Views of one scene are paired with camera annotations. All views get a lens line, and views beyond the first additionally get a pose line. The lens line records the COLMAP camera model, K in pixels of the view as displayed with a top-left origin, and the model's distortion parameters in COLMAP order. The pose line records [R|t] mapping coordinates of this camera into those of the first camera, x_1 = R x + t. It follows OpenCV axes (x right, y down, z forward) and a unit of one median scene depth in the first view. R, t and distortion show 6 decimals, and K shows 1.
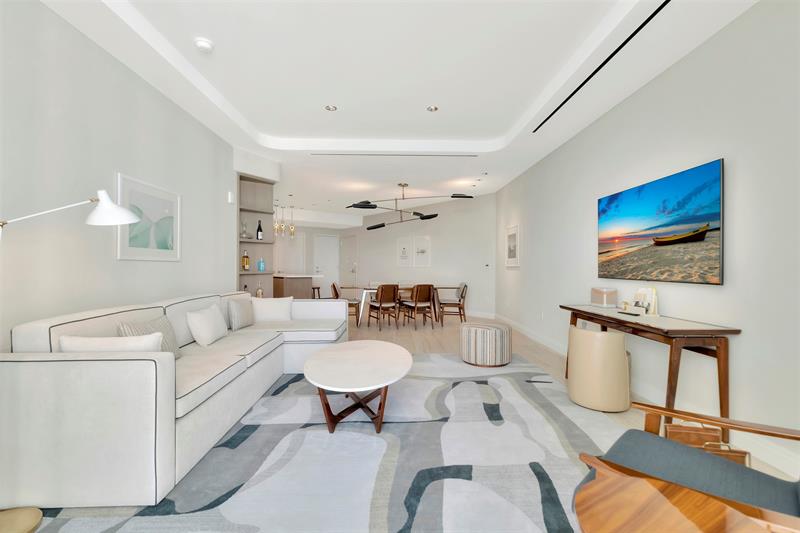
lens RADIAL K [[366.6, 0, 403.0], [0, 366.6, 265.5], [0, 0, 1]] dist [0.000387, -0.000031]
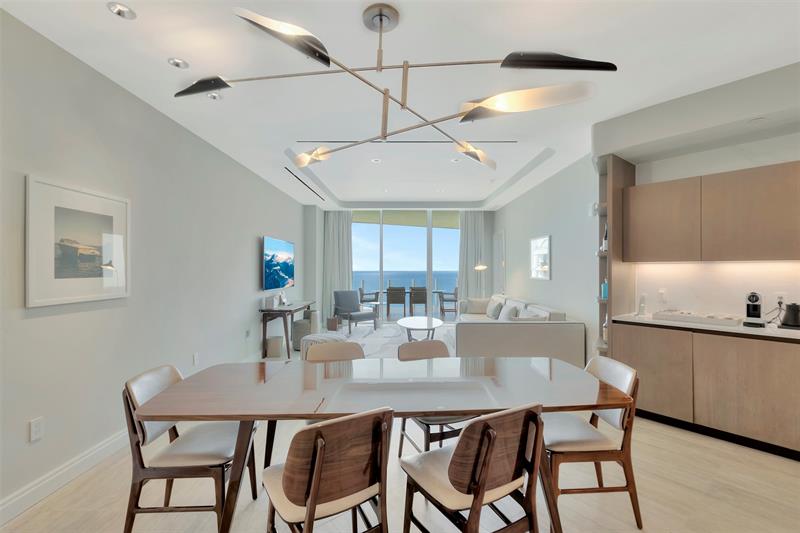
lens RADIAL K [[358.9, 0, 401.2], [0, 358.9, 266.5], [0, 0, 1]] dist [0.002914, 0.000080]
pose [[-0.999739, -0.001942, 0.022770, -0.033325], [-0.002104, 0.999973, -0.007107, -0.050129], [-0.022756, -0.007153, -0.999715, 2.246192]]
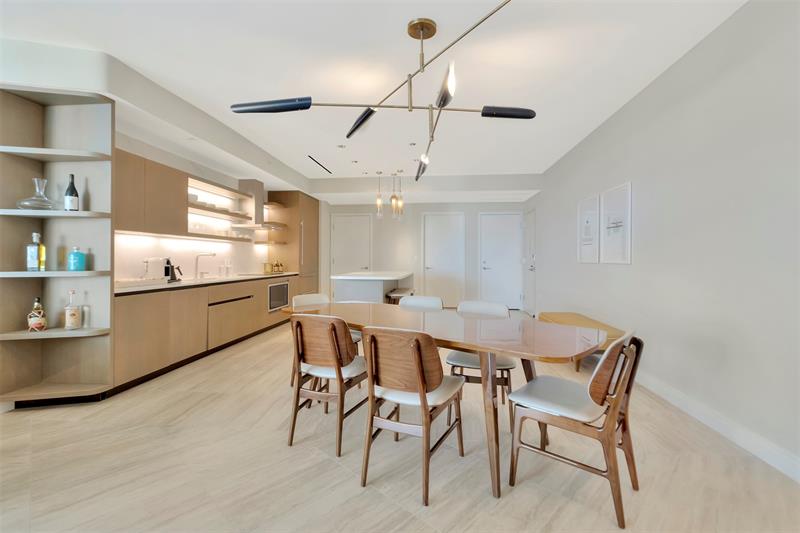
lens RADIAL K [[361.9, 0, 403.1], [0, 361.9, 260.4], [0, 0, 1]] dist [0.000396, -0.000449]
pose [[0.703954, -0.000027, -0.710246, 0.410586], [0.003516, 0.999988, 0.003446, -0.000864], [0.710237, -0.004923, 0.703946, 1.309881]]
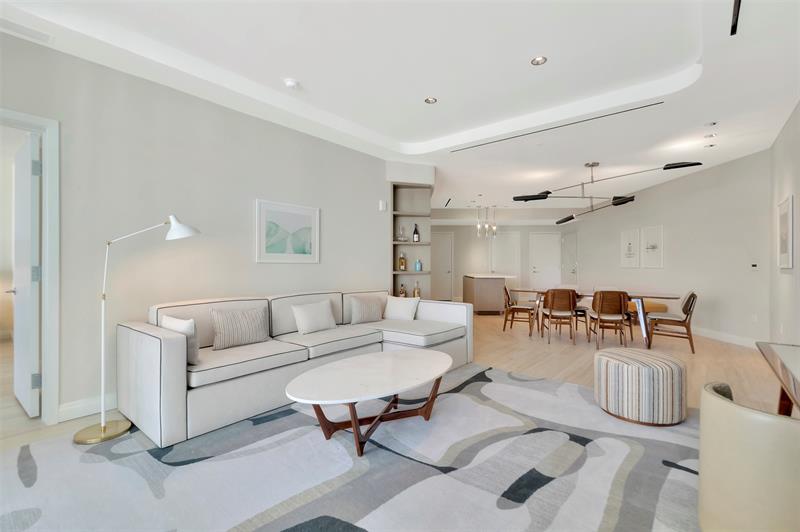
lens RADIAL K [[358.9, 0, 401.2], [0, 358.9, 266.0], [0, 0, 1]] dist [0.002914, 0.000080]
pose [[0.754012, 0.000918, -0.656860, 0.353358], [0.001849, 0.999992, 0.003521, -0.005640], [0.656858, -0.003869, 0.754004, 0.246142]]
